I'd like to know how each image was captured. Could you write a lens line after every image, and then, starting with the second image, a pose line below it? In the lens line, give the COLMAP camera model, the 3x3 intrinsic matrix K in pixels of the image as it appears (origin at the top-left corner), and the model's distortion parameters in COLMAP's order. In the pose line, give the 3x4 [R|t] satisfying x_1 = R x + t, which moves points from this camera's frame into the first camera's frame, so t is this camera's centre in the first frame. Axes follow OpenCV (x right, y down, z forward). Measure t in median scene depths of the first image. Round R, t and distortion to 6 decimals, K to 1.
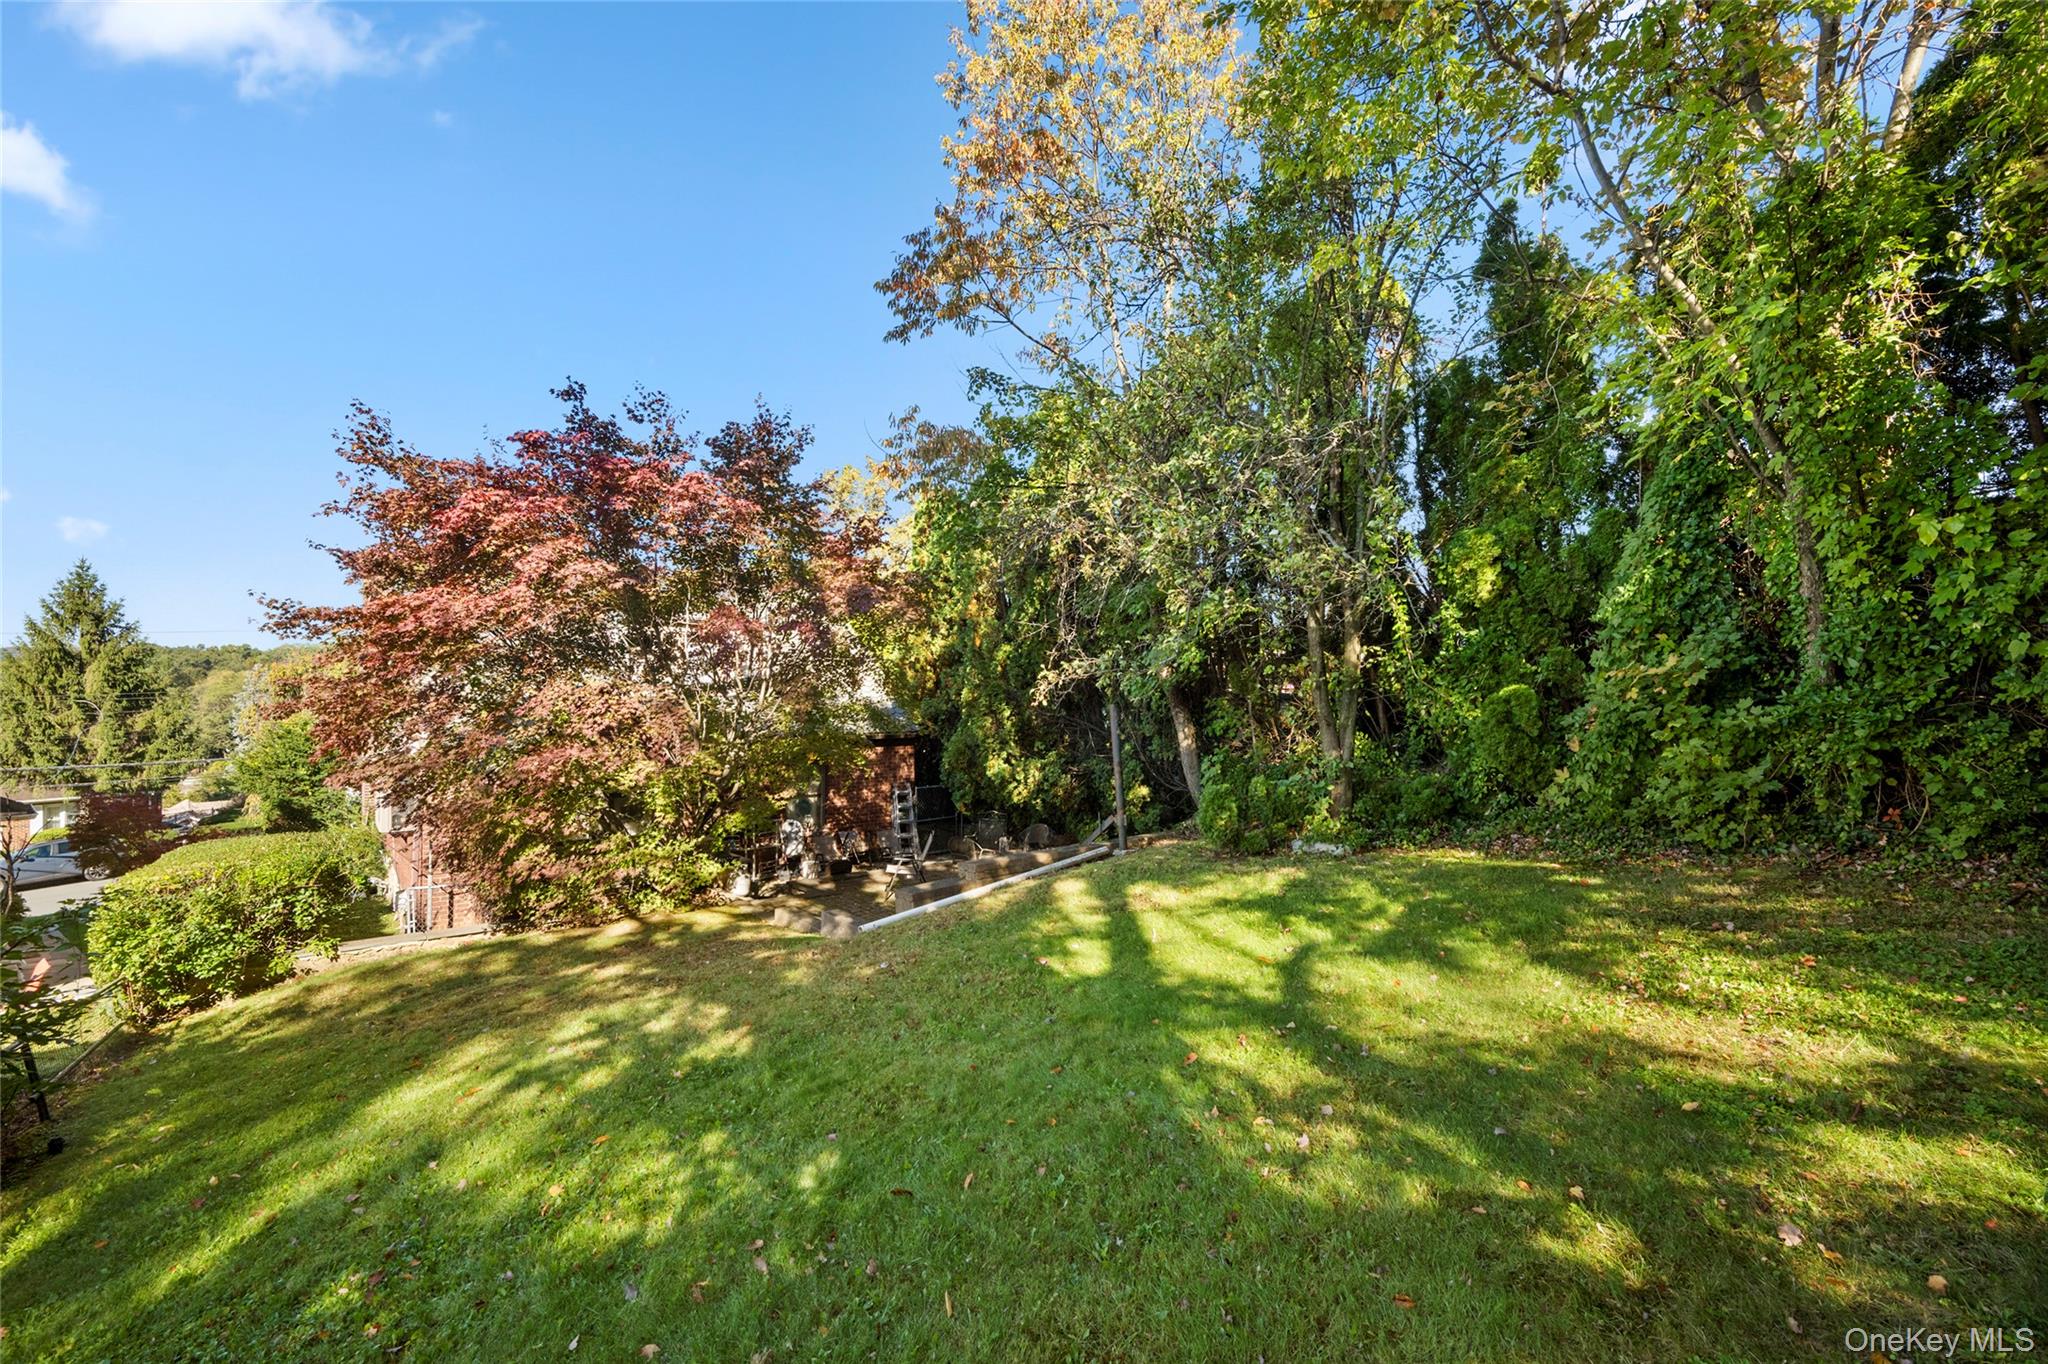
lens RADIAL K [[859.2, 0, 1026.6], [0, 859.2, 686.6], [0, 0, 1]] dist [0.002600, -0.000066]
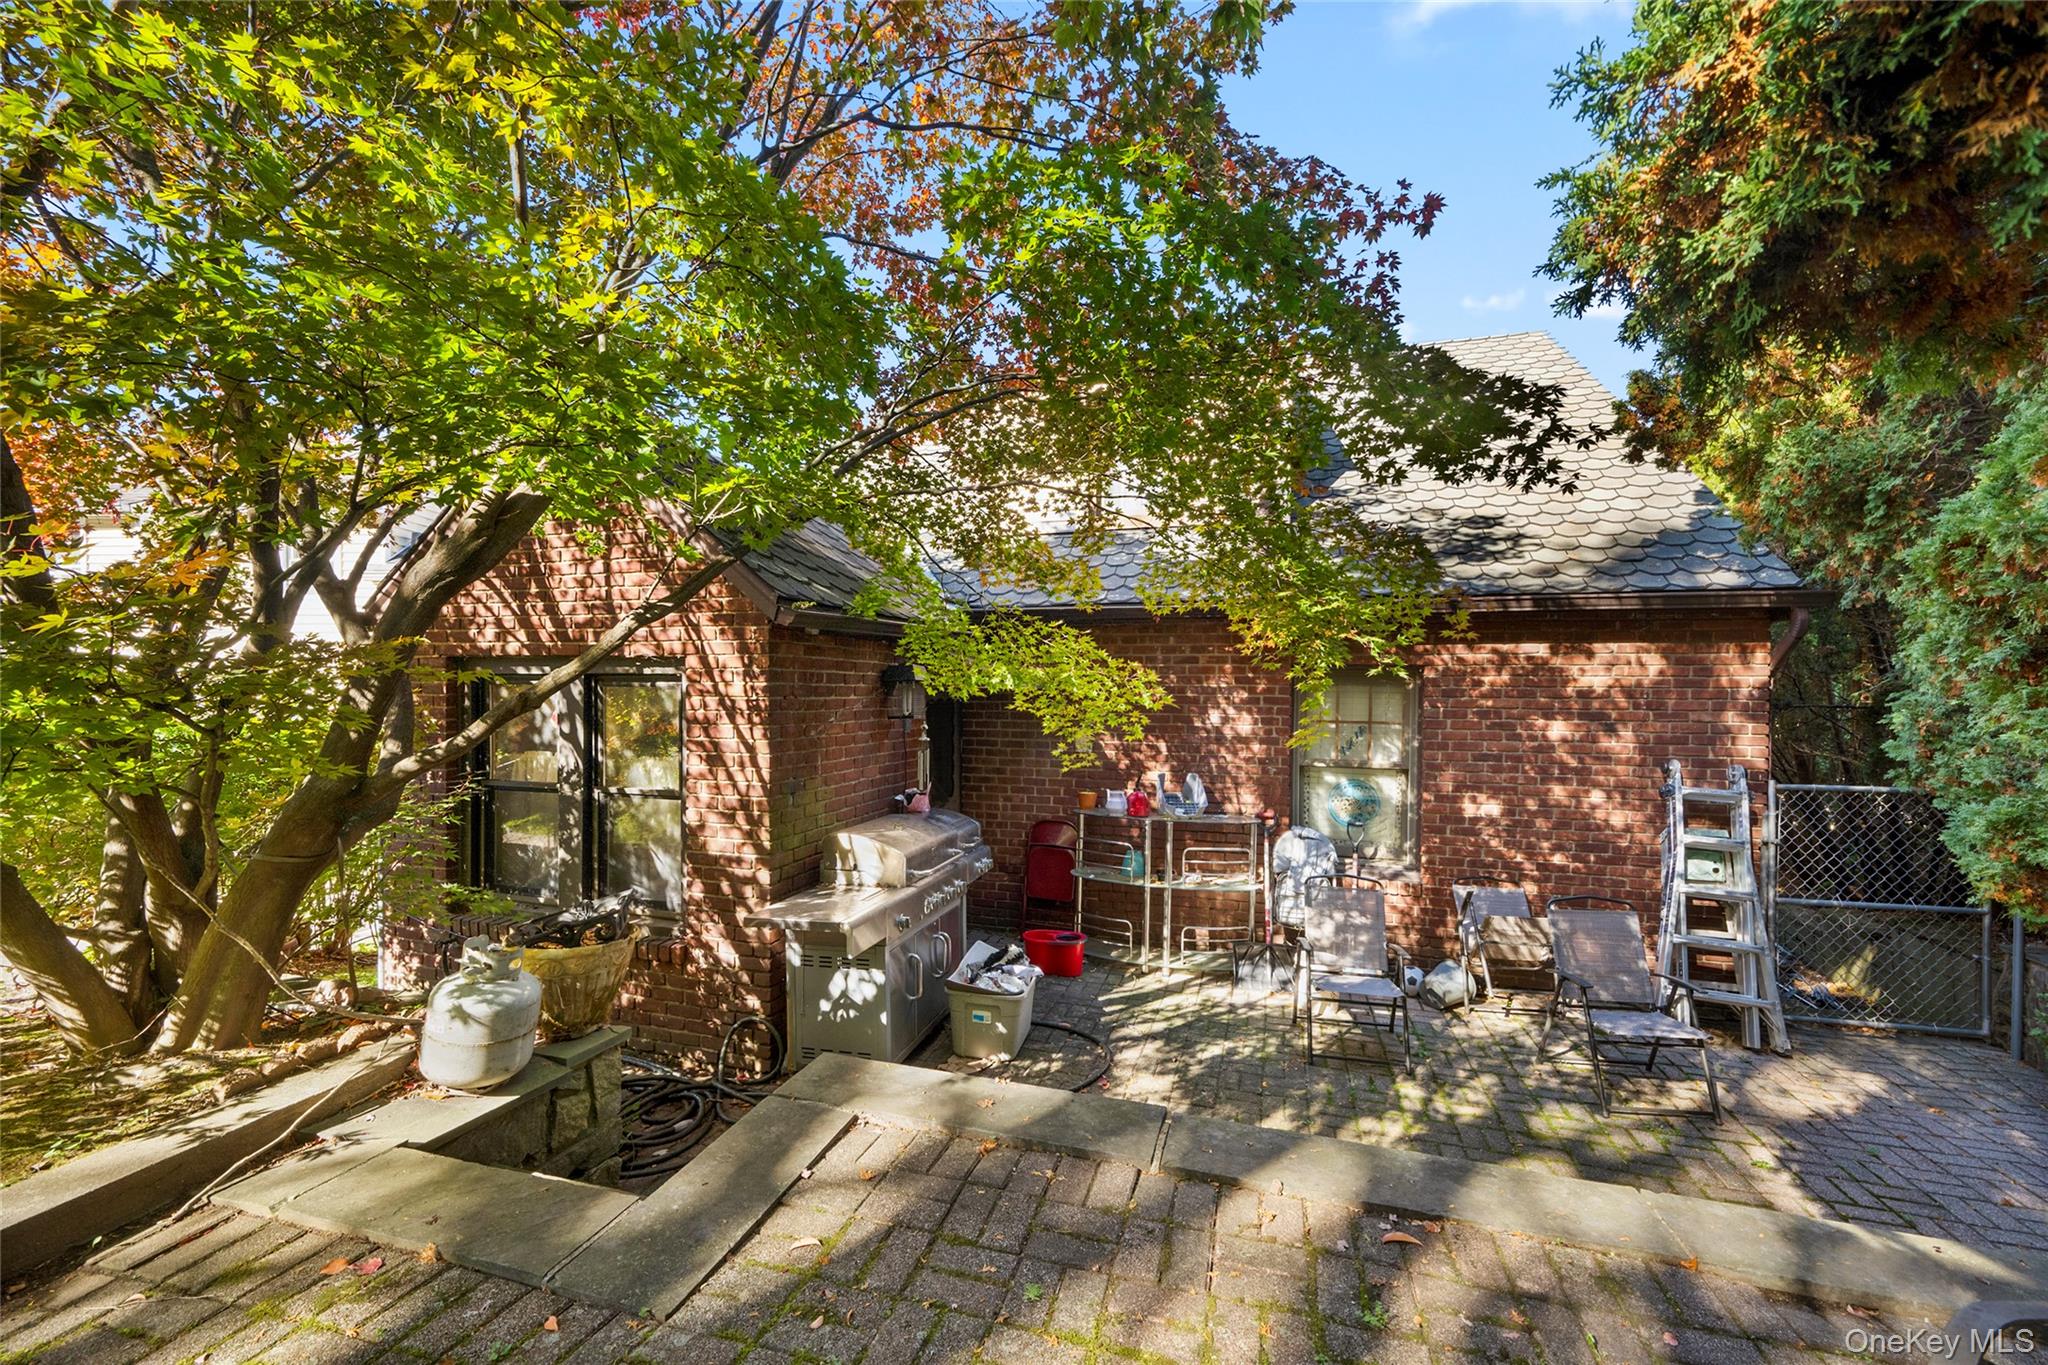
lens RADIAL K [[814.3, 0, 1020.5], [0, 814.3, 692.8], [0, 0, 1]] dist [-0.011358, -0.000580]
pose [[0.570966, 0.008543, -0.820929, -0.050273], [0.000441, 0.999943, 0.010713, 0.085368], [0.820974, -0.006478, 0.570929, 0.650645]]
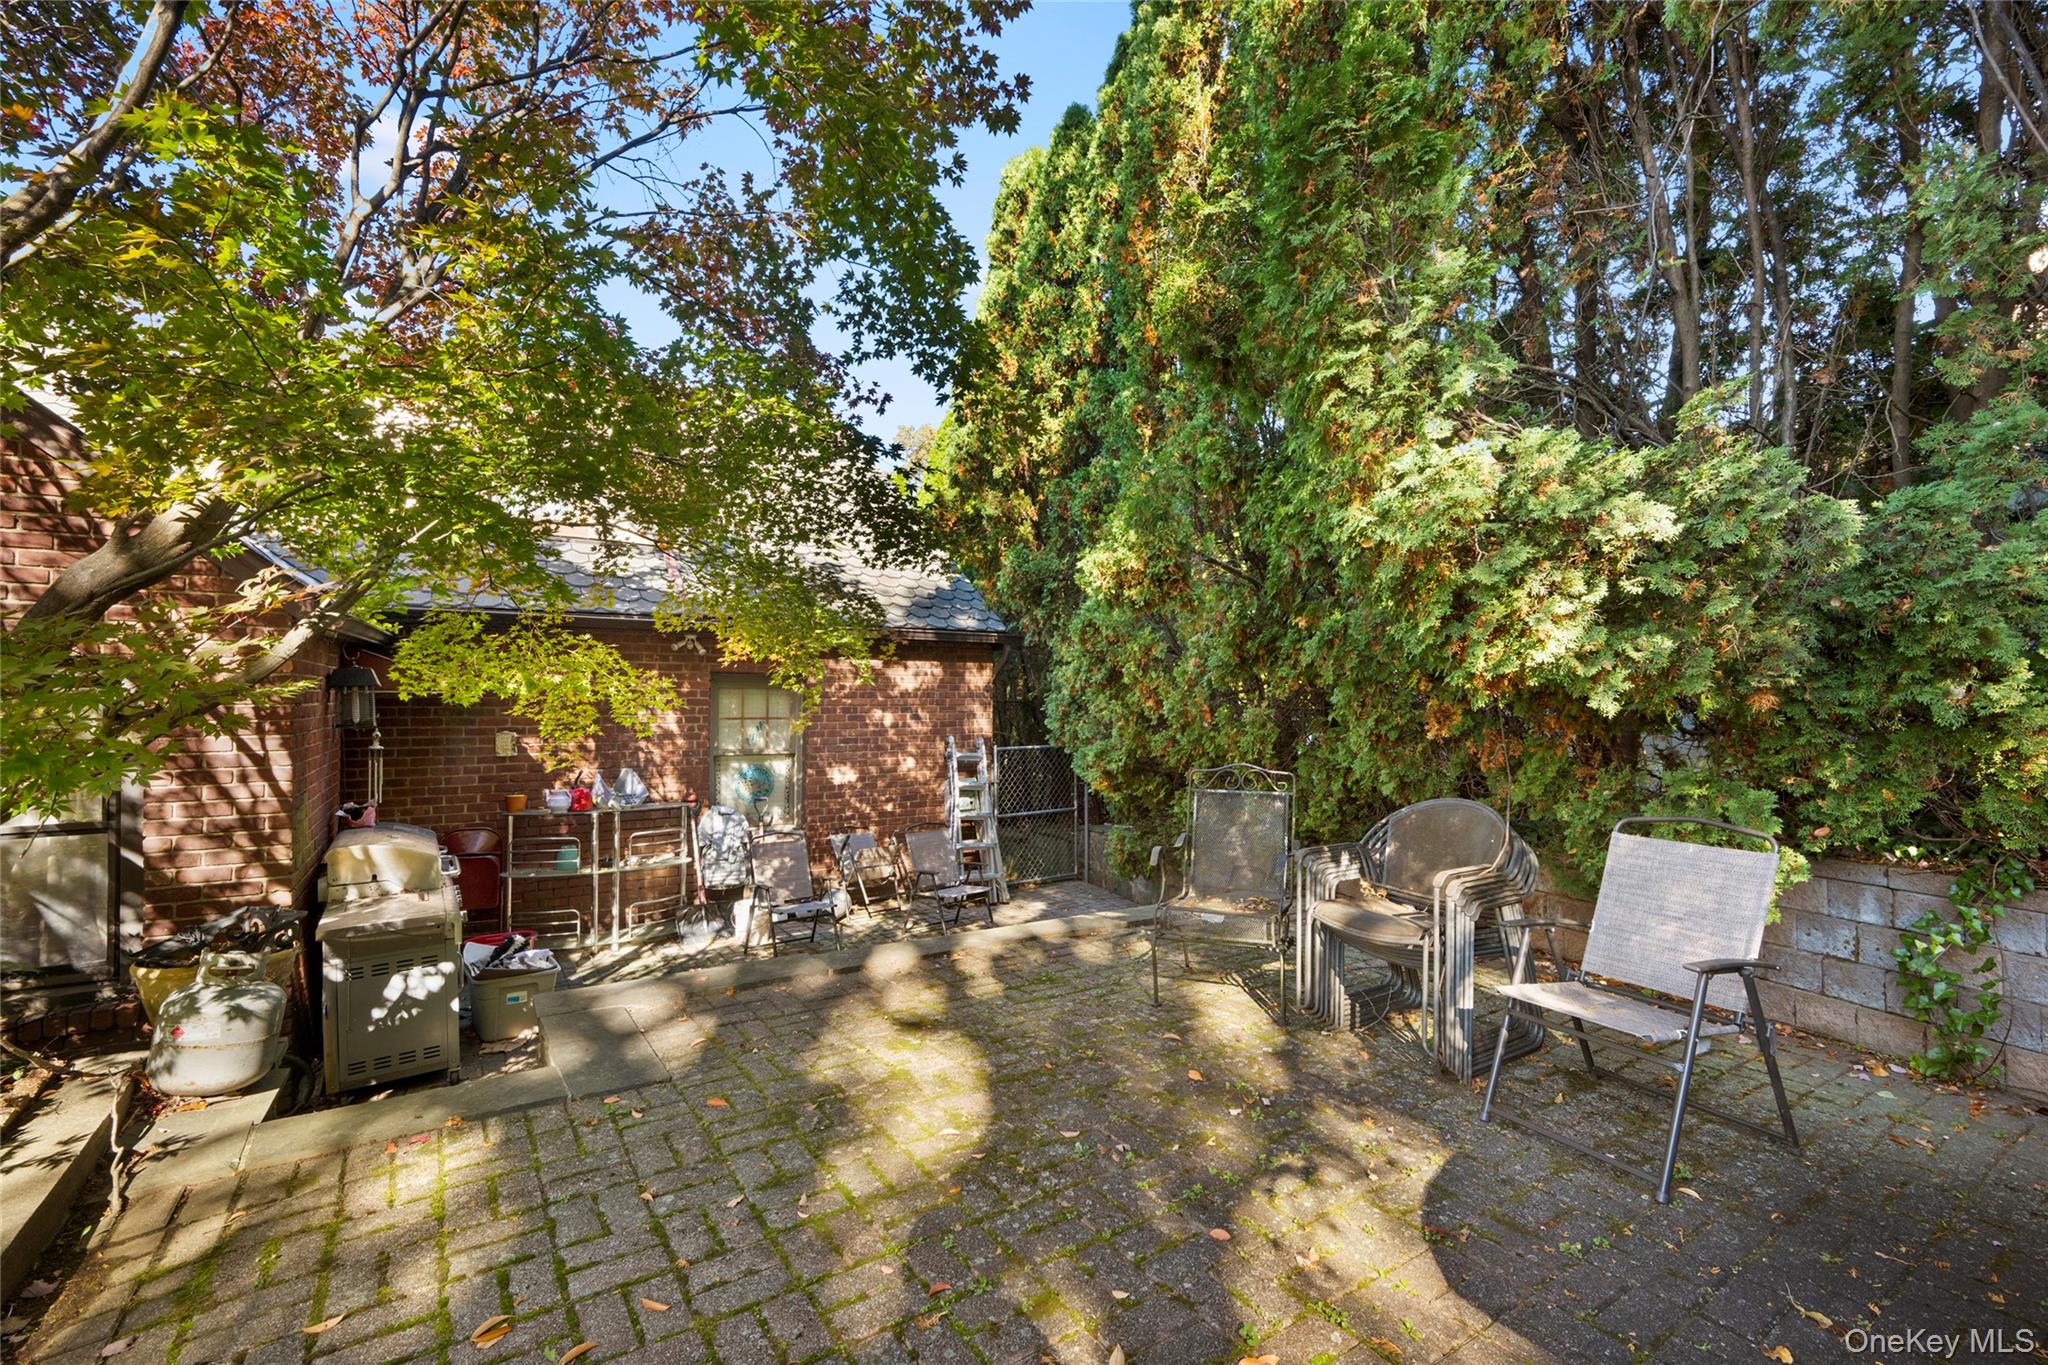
lens RADIAL K [[859.2, 0, 1024.8], [0, 859.2, 685.3], [0, 0, 1]] dist [0.002600, -0.000066]
pose [[0.994880, 0.002759, -0.101022, -0.063569], [-0.002758, 0.999996, 0.000150, 0.083767], [0.101022, 0.000129, 0.994884, 0.523998]]
